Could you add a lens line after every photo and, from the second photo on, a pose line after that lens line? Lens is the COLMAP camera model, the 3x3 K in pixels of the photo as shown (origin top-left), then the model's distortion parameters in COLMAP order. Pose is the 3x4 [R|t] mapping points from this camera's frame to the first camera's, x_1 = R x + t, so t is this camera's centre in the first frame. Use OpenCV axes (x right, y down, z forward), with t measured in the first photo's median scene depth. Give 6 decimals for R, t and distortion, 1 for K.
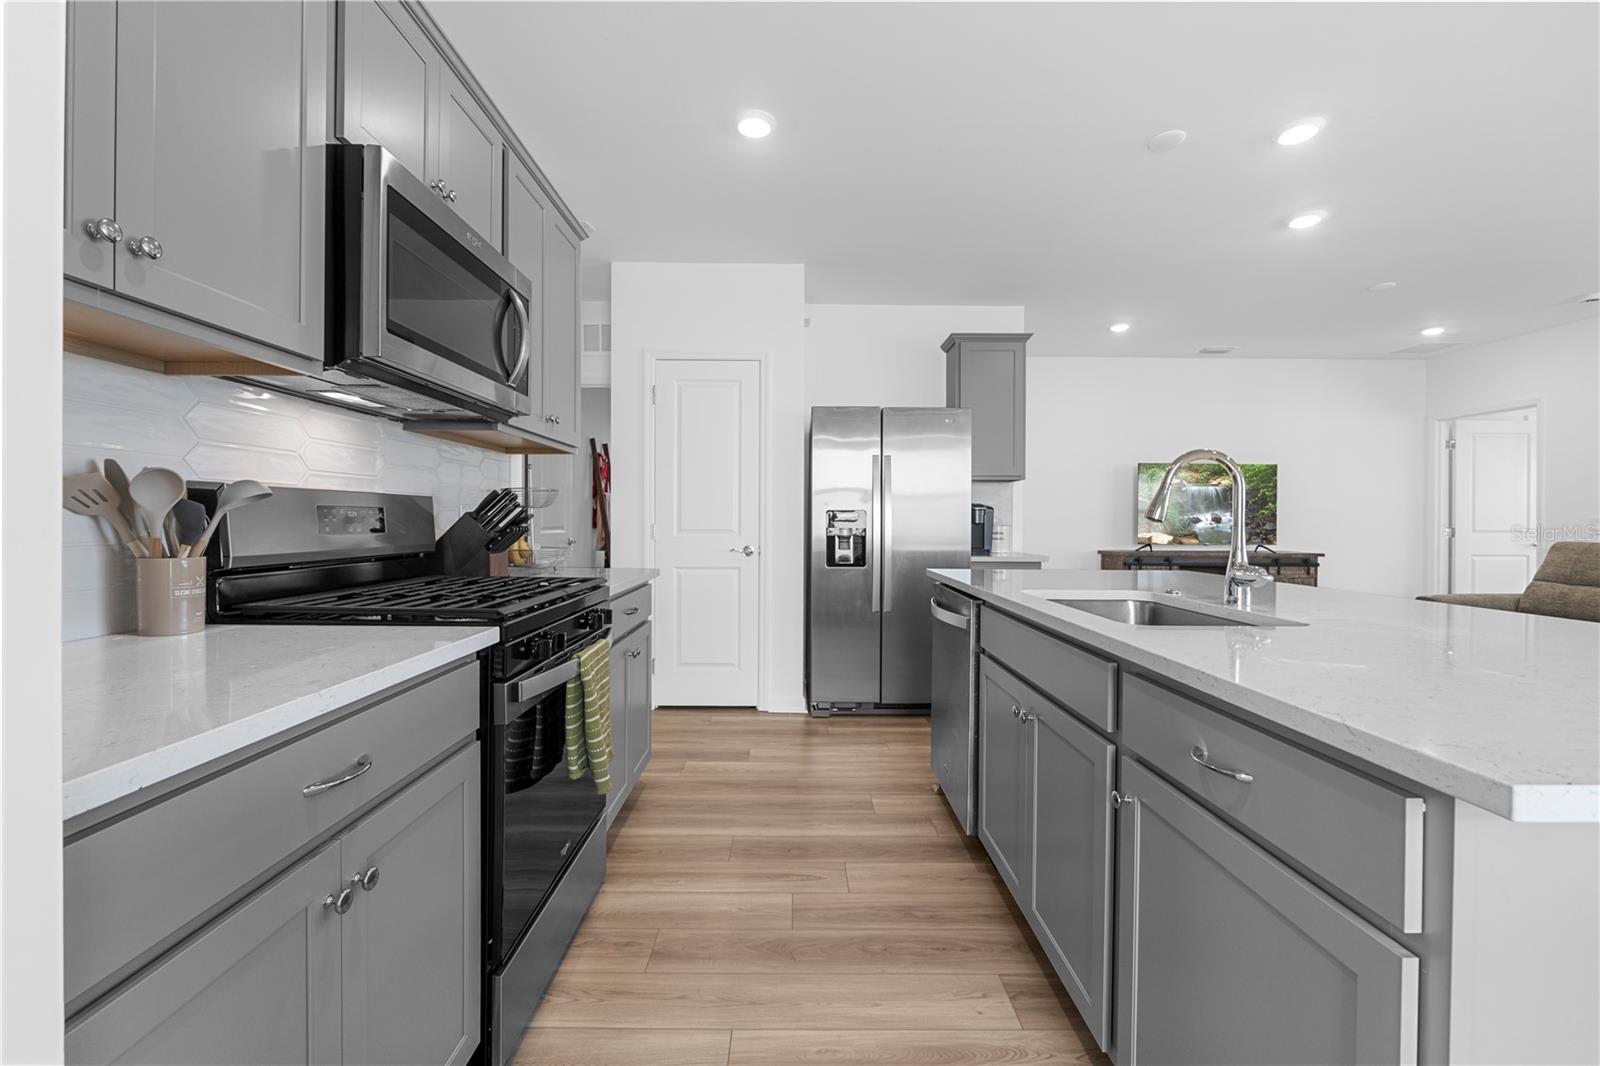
lens RADIAL K [[664.5, 0, 805.3], [0, 664.5, 522.8], [0, 0, 1]] dist [-0.008513, -0.000090]
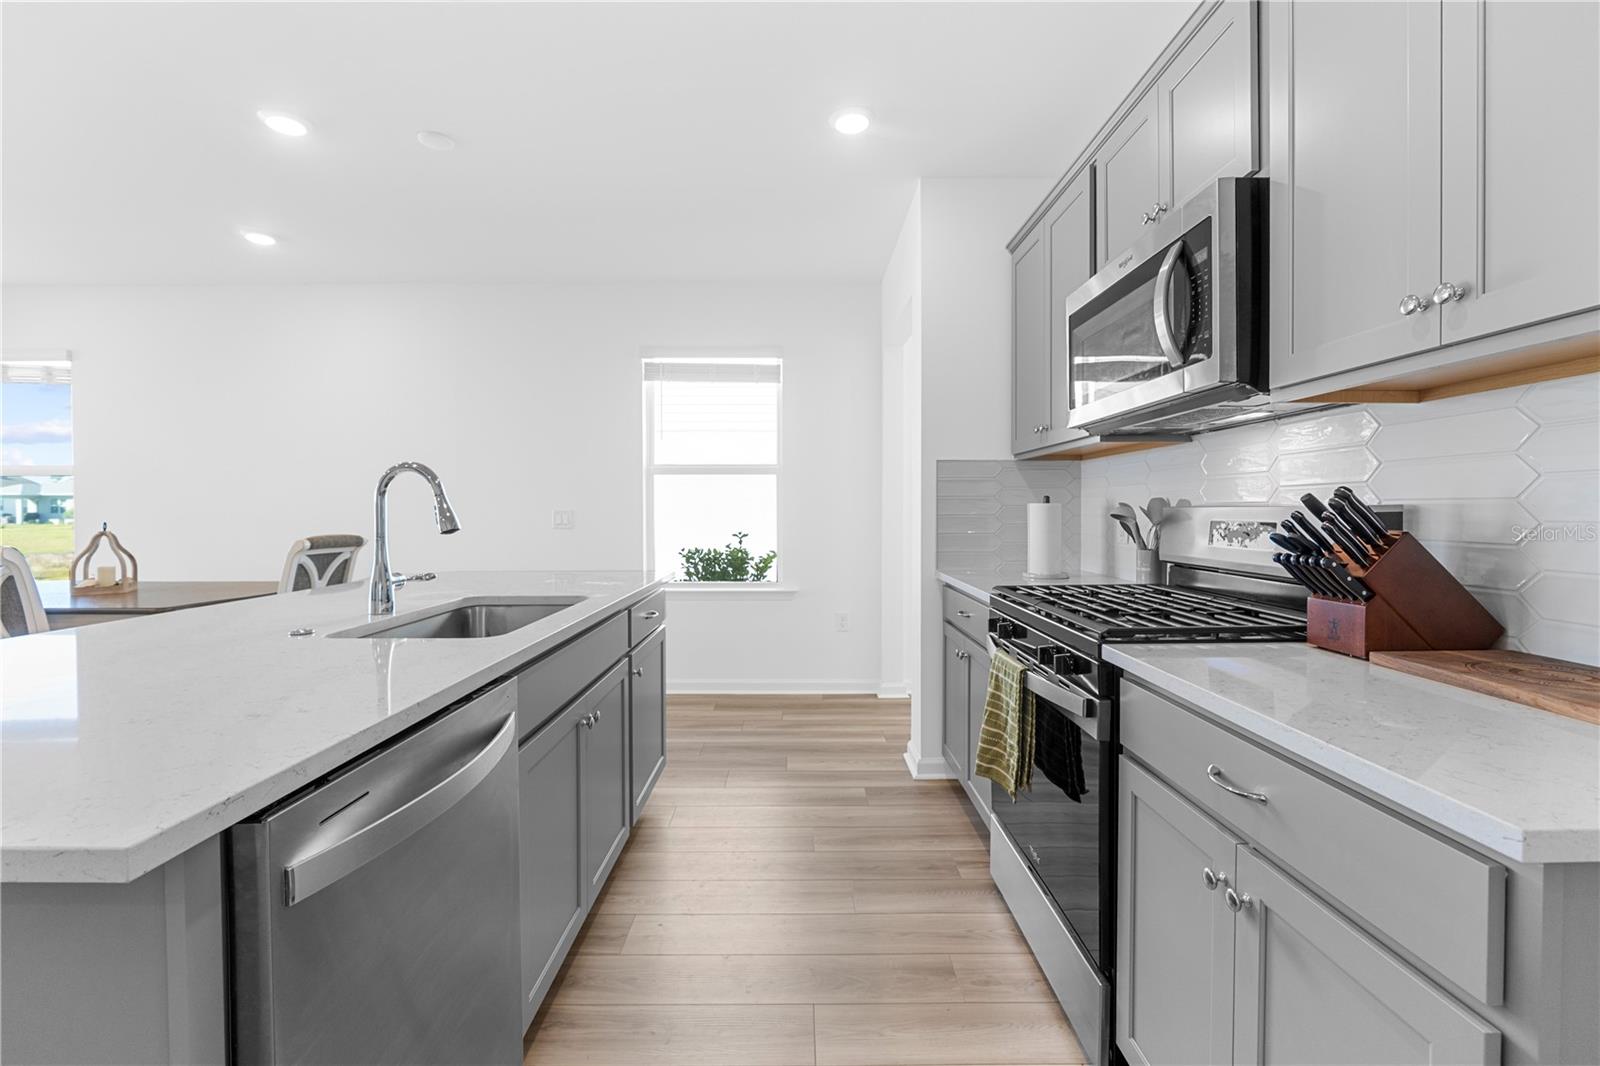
lens RADIAL K [[664.5, 0, 805.3], [0, 664.5, 522.8], [0, 0, 1]] dist [-0.008513, -0.000090]
pose [[-0.999934, -0.003818, 0.010862, -0.017704], [-0.003601, 0.999795, 0.019906, -0.038917], [-0.010936, 0.019865, -0.999743, 2.028774]]
